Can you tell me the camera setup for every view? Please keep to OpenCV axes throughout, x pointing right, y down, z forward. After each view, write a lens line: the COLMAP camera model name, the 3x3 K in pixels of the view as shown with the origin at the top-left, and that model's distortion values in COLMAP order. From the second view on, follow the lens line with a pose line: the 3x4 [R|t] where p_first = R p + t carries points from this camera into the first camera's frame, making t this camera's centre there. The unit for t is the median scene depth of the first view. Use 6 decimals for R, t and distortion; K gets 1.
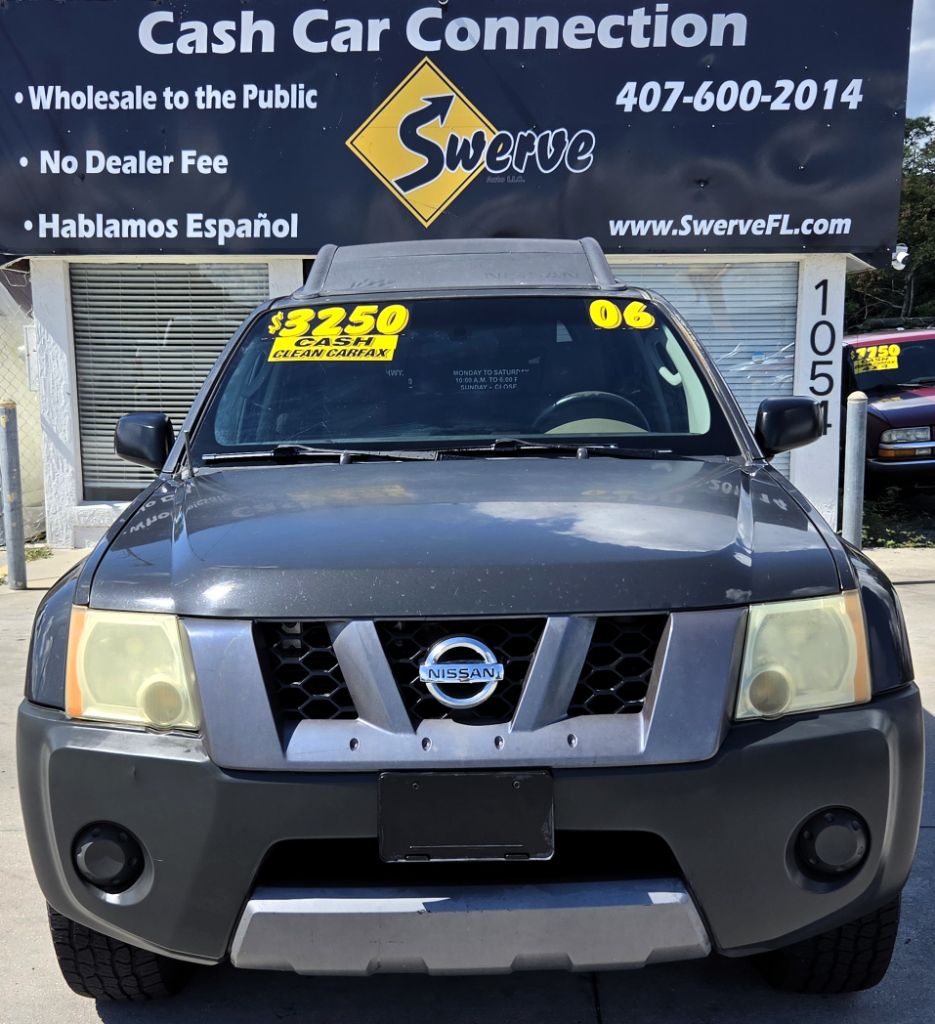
lens RADIAL K [[1277.8, 0, 433.9], [0, 1277.8, 546.8], [0, 0, 1]] dist [0.058605, -0.028880]
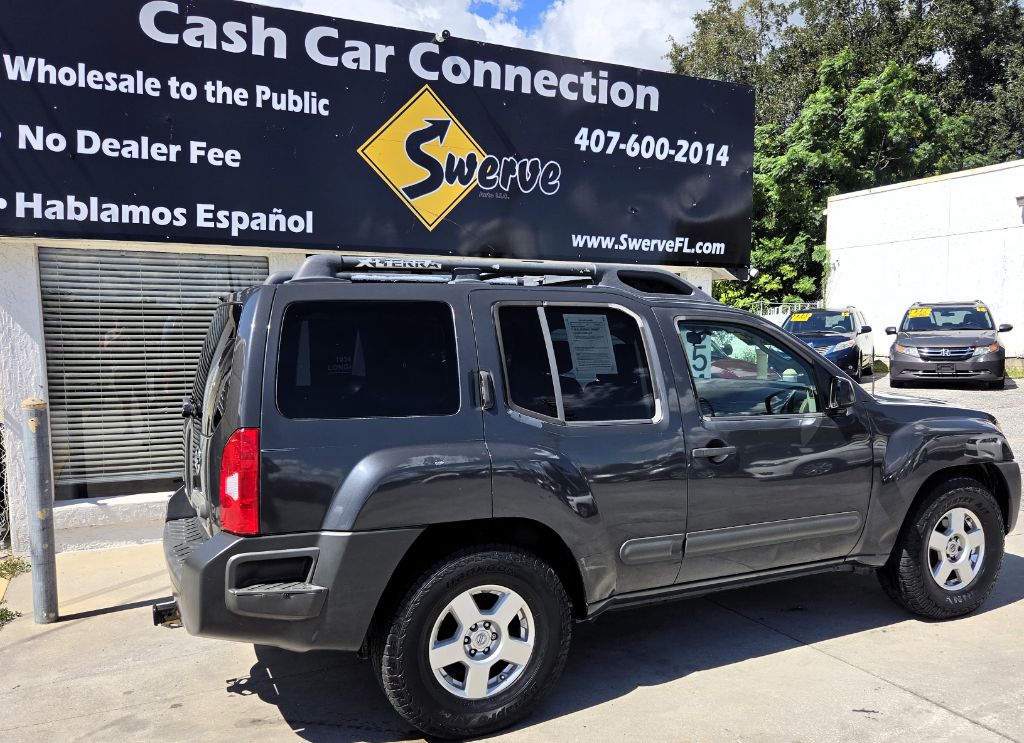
lens RADIAL K [[833.0, 0, 559.1], [0, 833.0, 398.9], [0, 0, 1]] dist [0.057754, -0.047494]
pose [[0.871862, -0.040247, 0.488096, -0.275828], [0.077175, 0.995456, -0.055772, -0.051245], [-0.483633, 0.086294, 0.871006, 0.314268]]
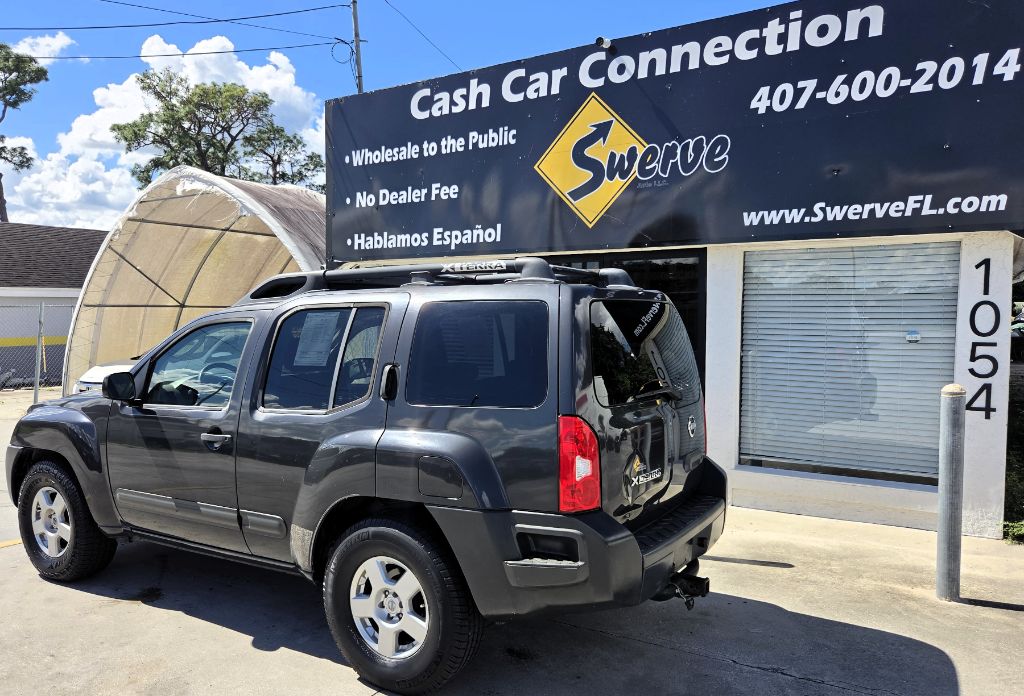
lens RADIAL K [[759.2, 0, 480.7], [0, 759.2, 373.8], [0, 0, 1]] dist [0.062290, -0.053762]
pose [[0.860944, 0.042735, -0.506902, 0.282140], [-0.076456, 0.996017, -0.045887, -0.068700], [0.502921, 0.078262, 0.860782, 0.330961]]
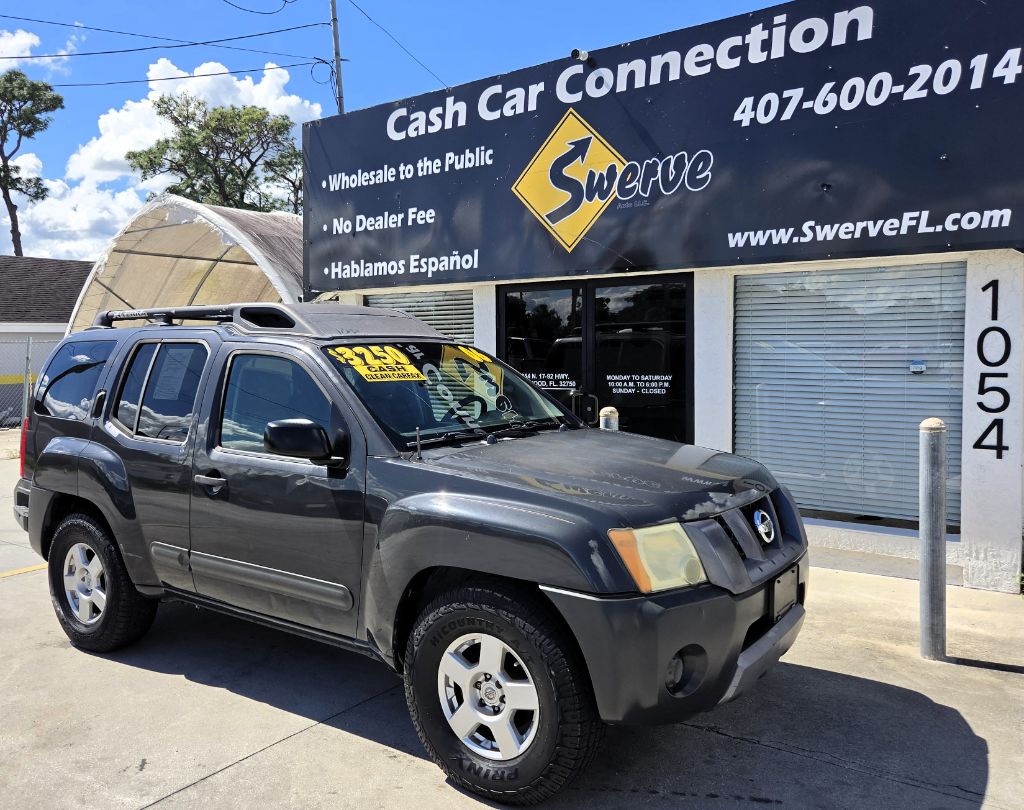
lens RADIAL K [[827.2, 0, 463.1], [0, 827.2, 393.6], [0, 0, 1]] dist [0.063036, -0.053181]
pose [[0.823457, 0.028643, -0.566655, 0.341573], [-0.077872, 0.994979, -0.062869, -0.070348], [0.562009, 0.095896, 0.821553, 0.352846]]
